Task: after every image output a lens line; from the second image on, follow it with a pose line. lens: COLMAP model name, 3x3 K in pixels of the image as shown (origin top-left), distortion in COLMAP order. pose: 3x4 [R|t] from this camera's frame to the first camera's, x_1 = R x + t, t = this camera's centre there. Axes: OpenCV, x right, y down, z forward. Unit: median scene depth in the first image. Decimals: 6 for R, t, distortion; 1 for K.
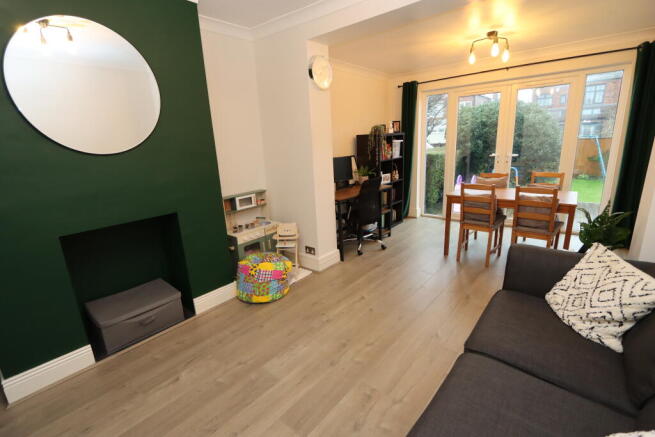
lens RADIAL K [[306.8, 0, 323.6], [0, 306.8, 215.6], [0, 0, 1]] dist [-0.019739, 0.000199]
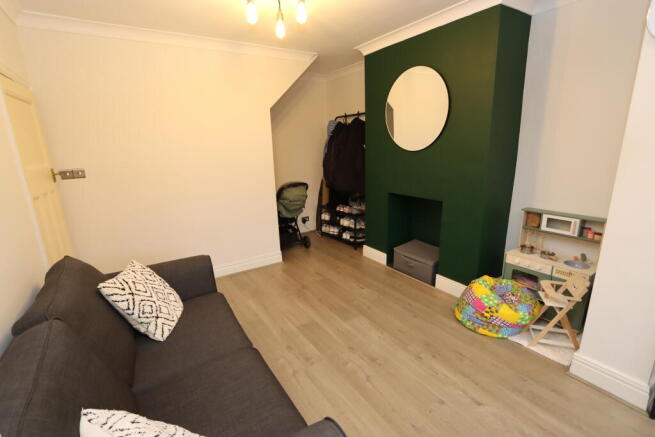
lens RADIAL K [[306.8, 0, 323.6], [0, 306.8, 215.6], [0, 0, 1]] dist [-0.019739, 0.000199]
pose [[-0.295478, 0.280651, -0.913196, 0.459363], [-0.182426, 0.921713, 0.342296, -0.167449], [0.937770, 0.267732, -0.221148, 0.482053]]
